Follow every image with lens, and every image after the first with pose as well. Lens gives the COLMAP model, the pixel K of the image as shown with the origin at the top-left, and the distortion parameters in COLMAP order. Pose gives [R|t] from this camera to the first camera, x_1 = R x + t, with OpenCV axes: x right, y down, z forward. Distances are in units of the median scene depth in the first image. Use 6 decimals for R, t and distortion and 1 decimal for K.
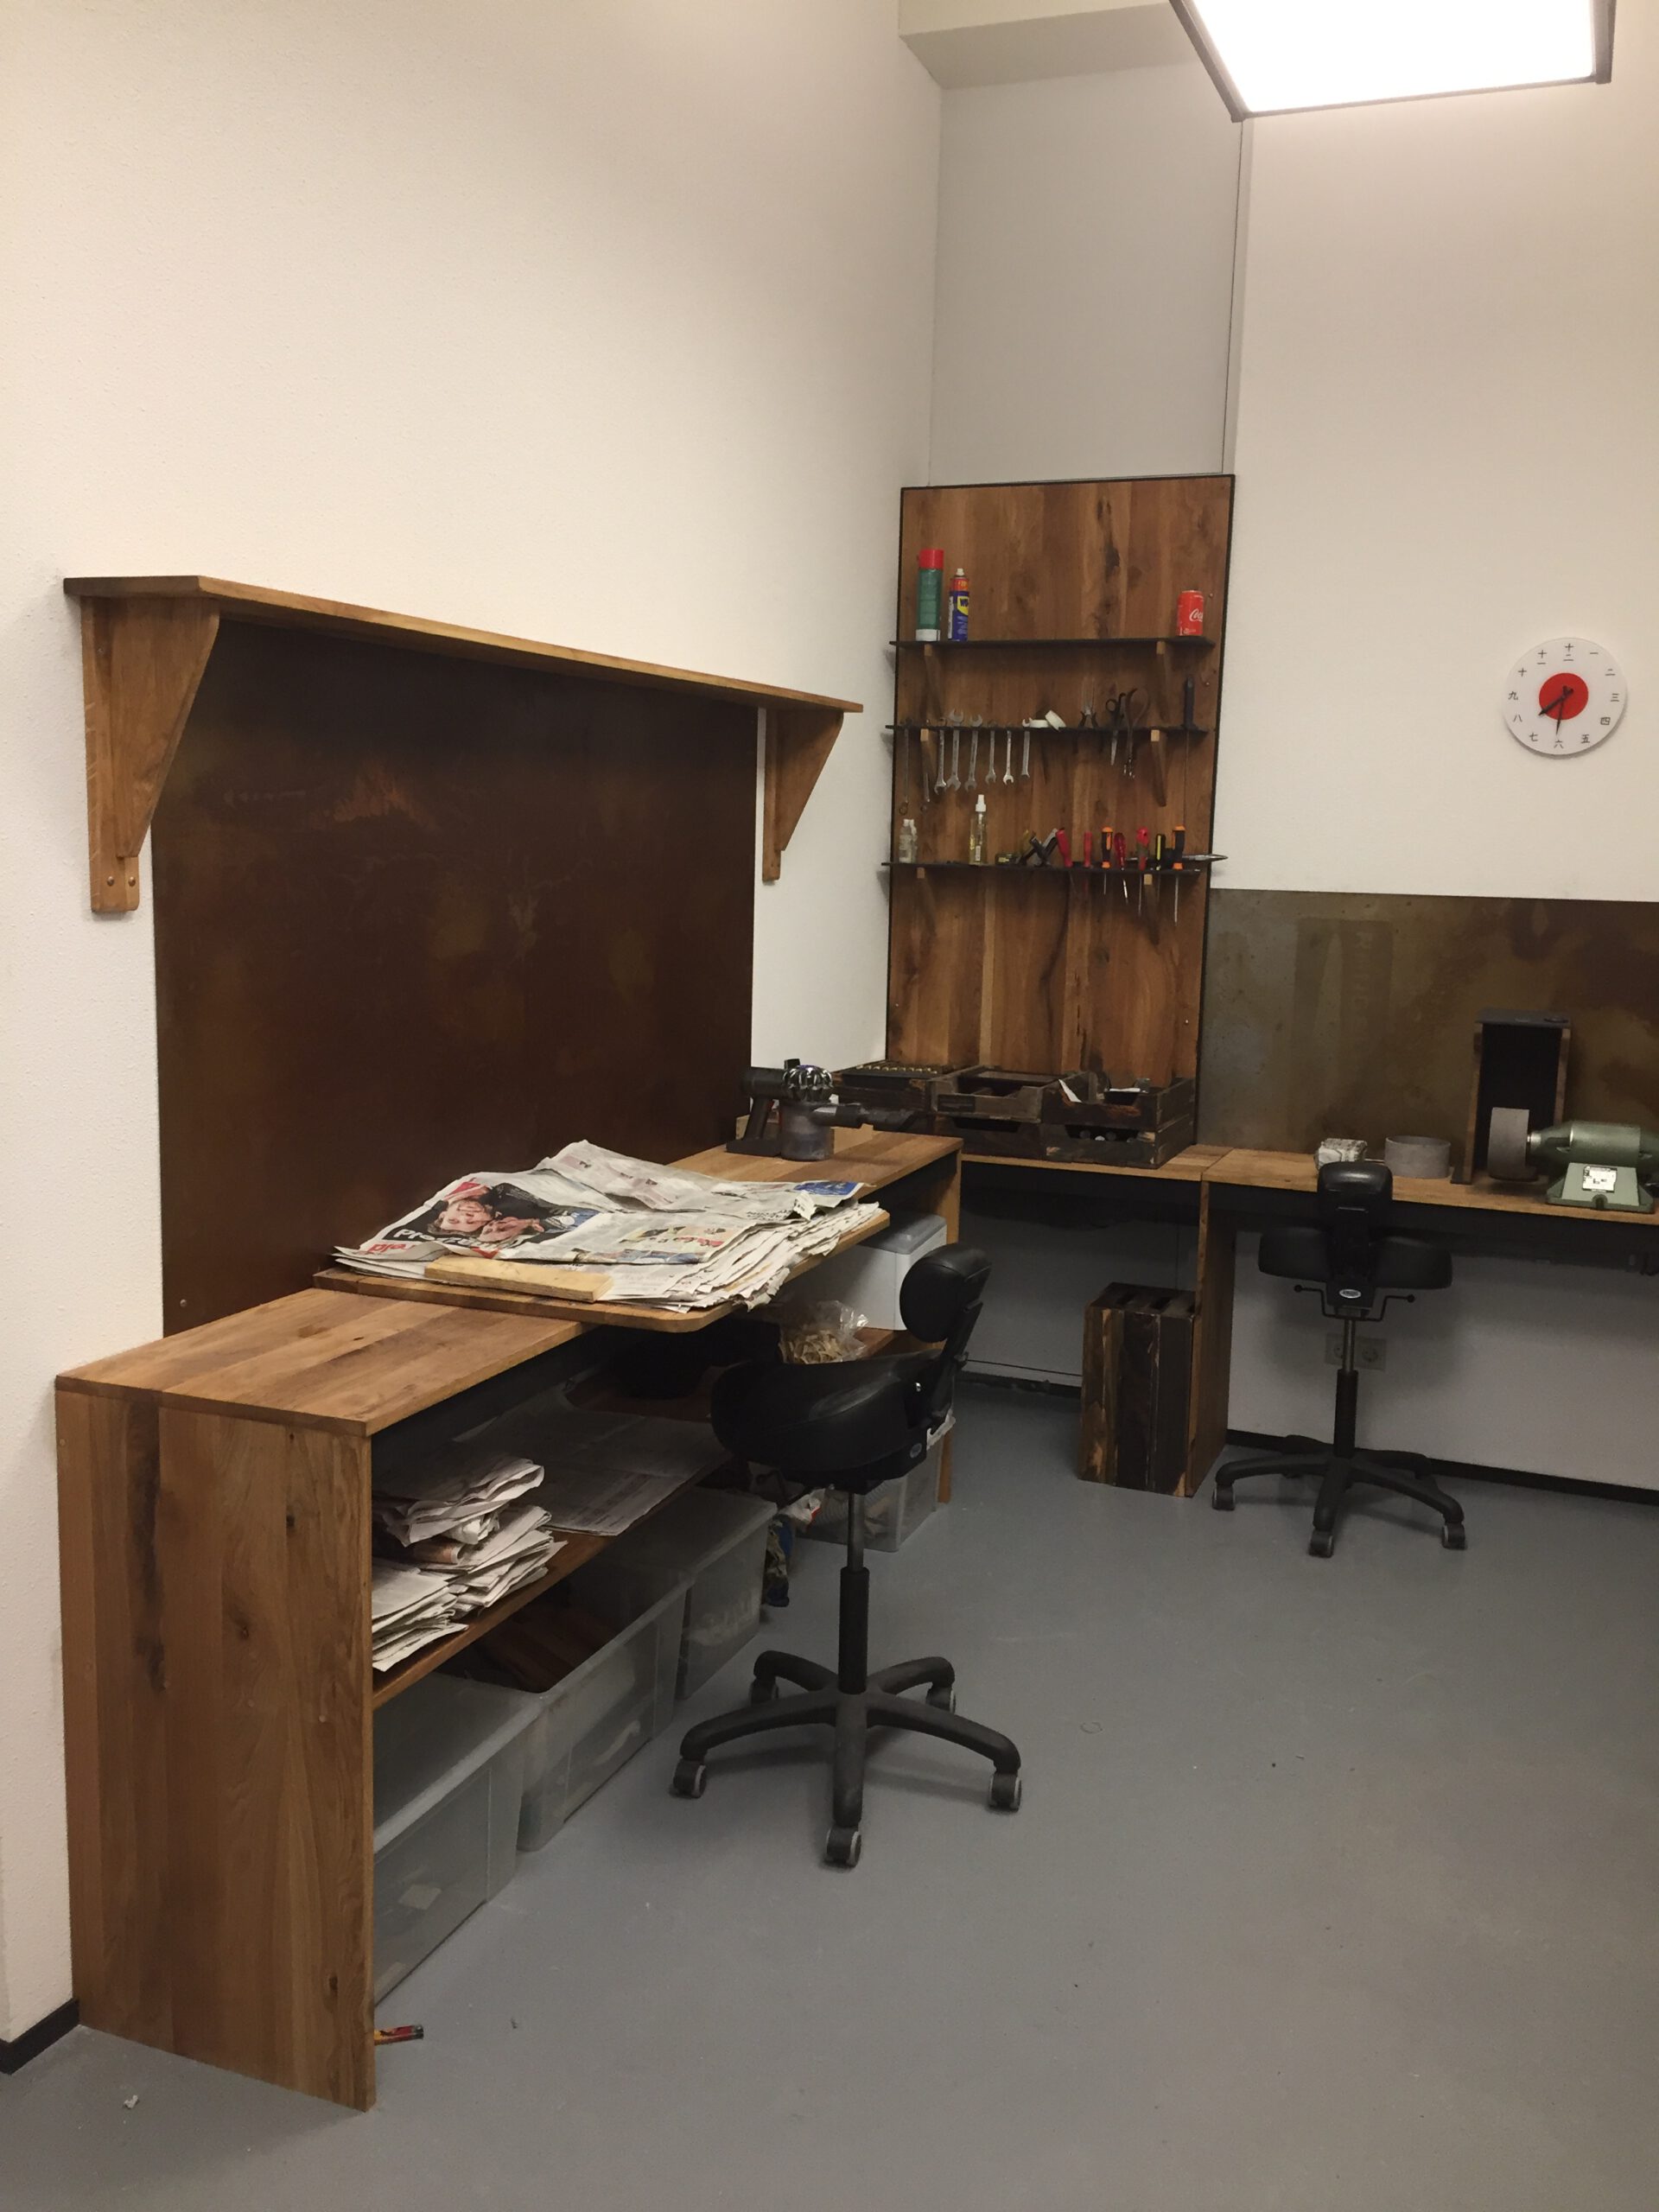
lens RADIAL K [[1891.8, 0, 829.5], [0, 1891.8, 1106.0], [0, 0, 1]] dist [0.080068, -0.112766]
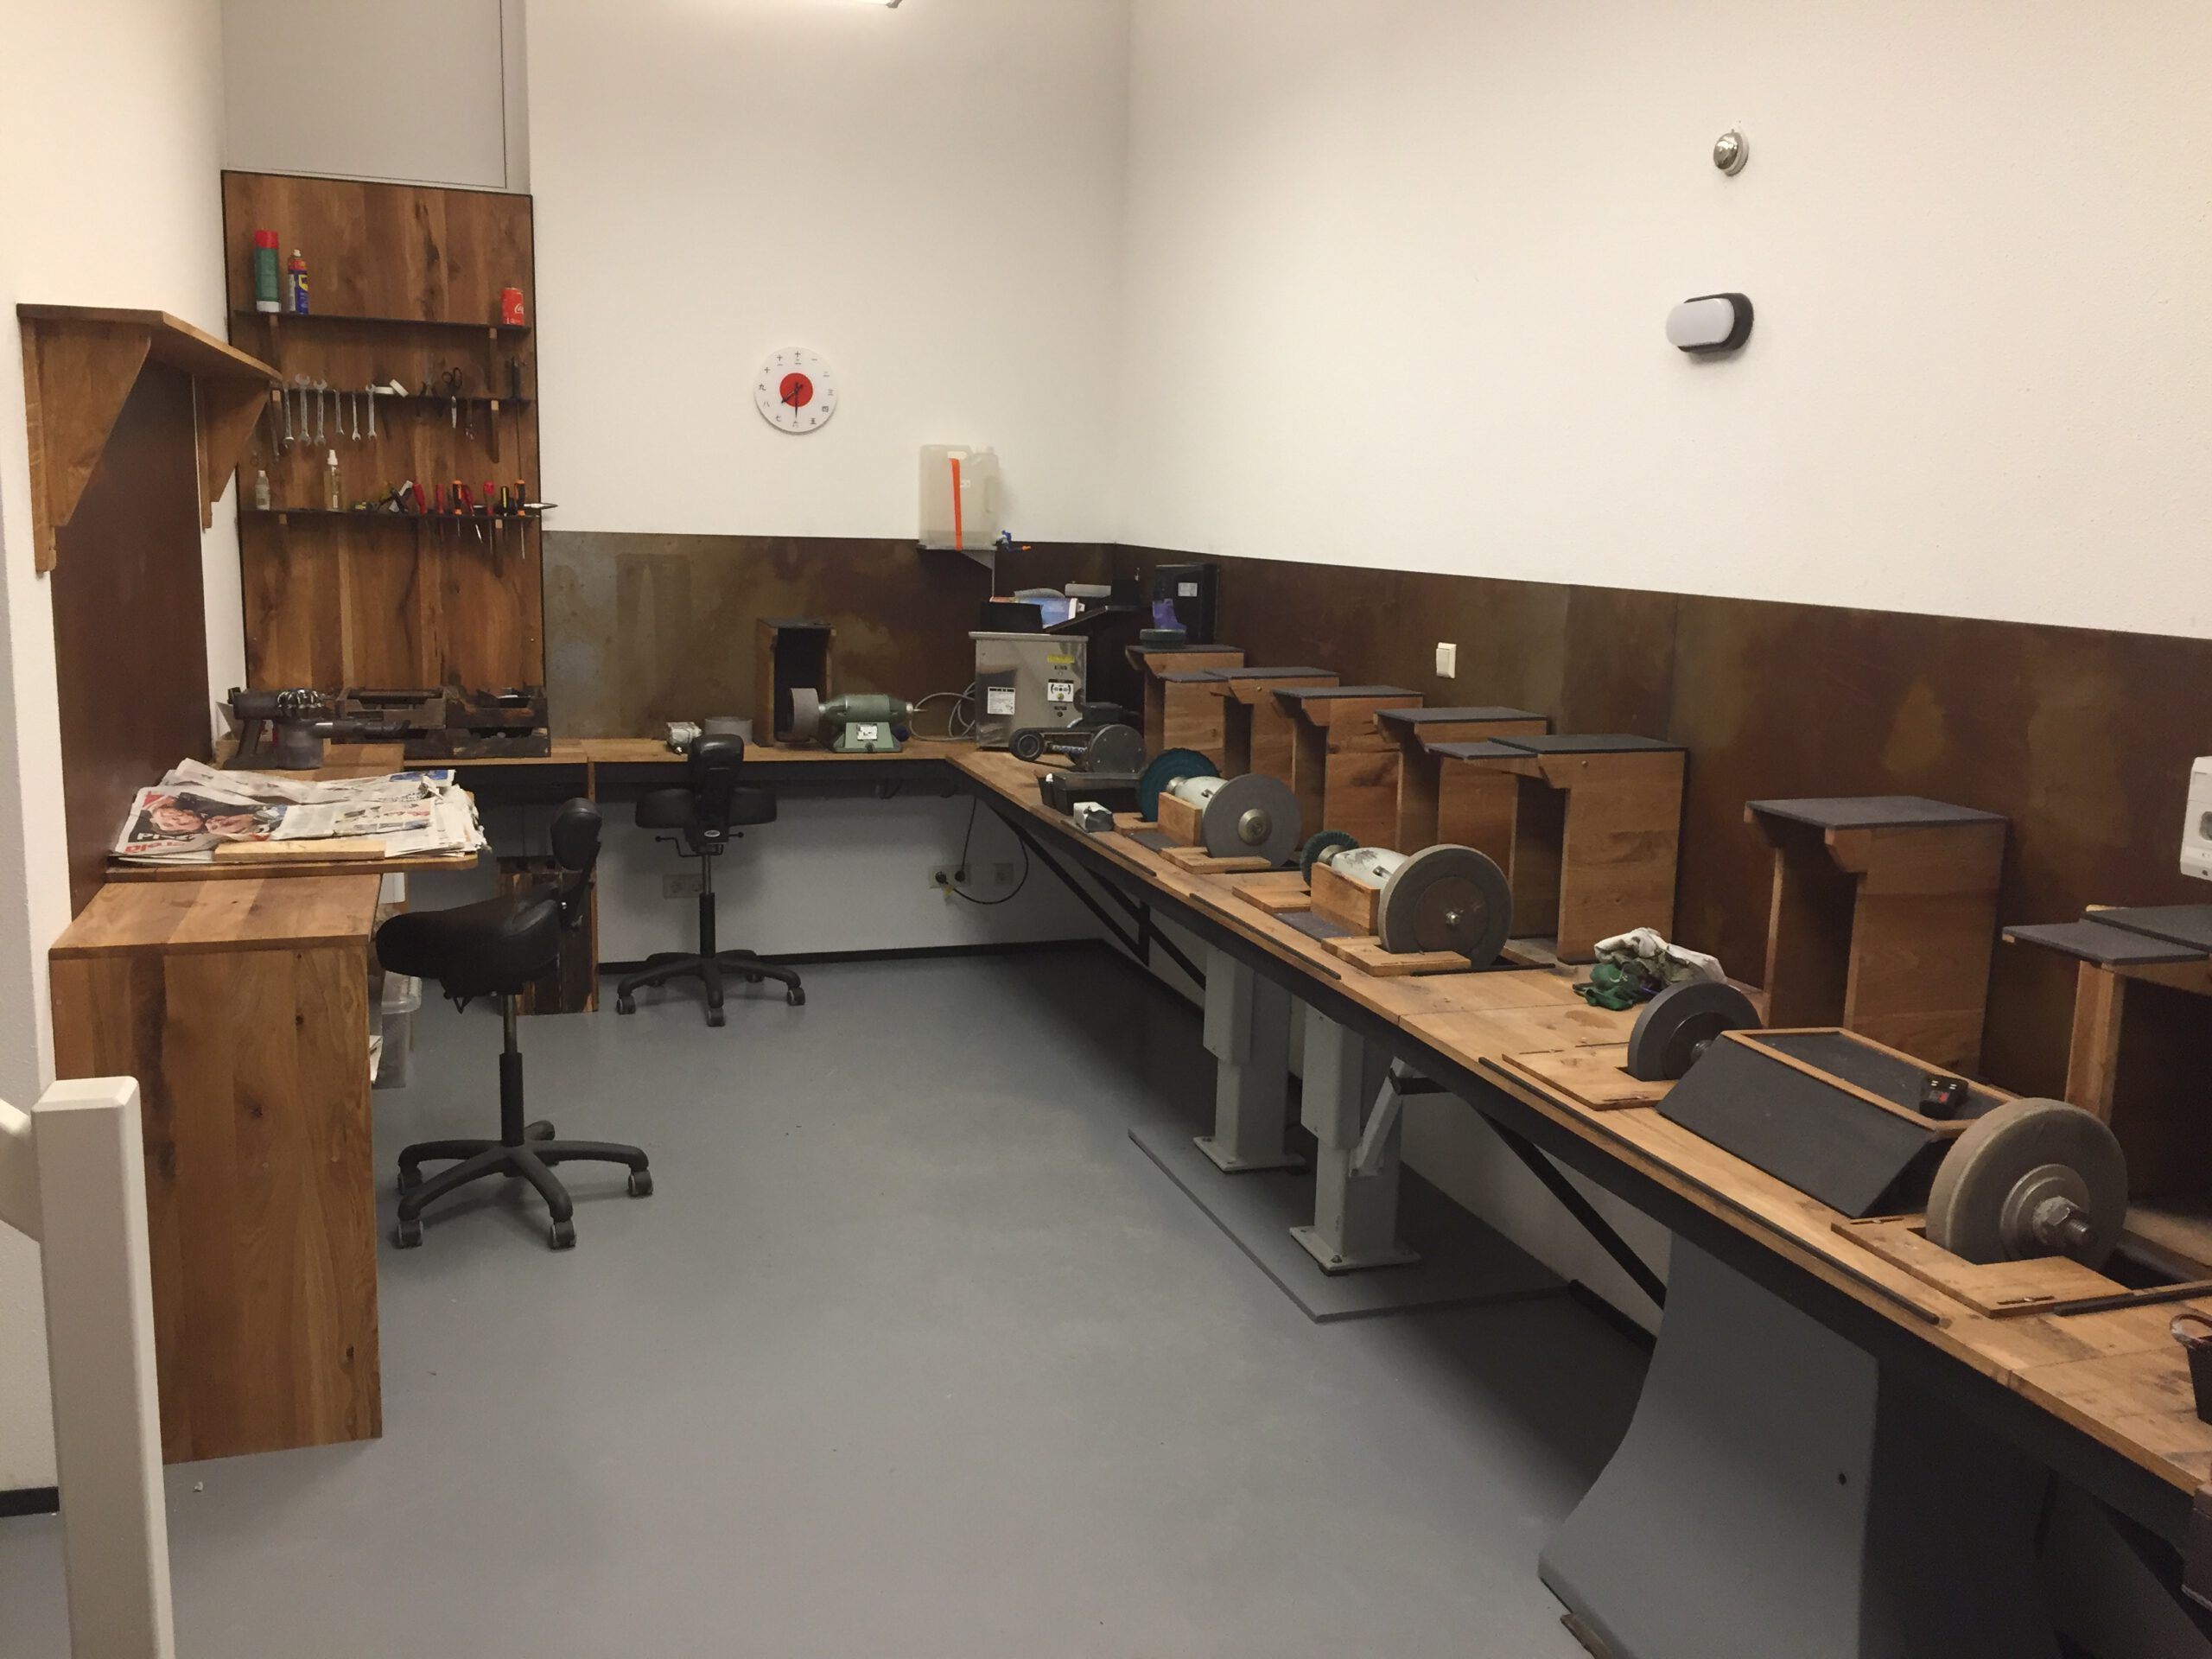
lens RADIAL K [[1891.8, 0, 1104.5], [0, 1891.8, 814.3], [0, 0, 1]] dist [0.080068, -0.112766]
pose [[0.769008, -0.109921, 0.629717, -0.329533], [0.083663, 0.993938, 0.071328, 0.011488], [-0.633741, -0.002168, 0.773543, -0.198472]]
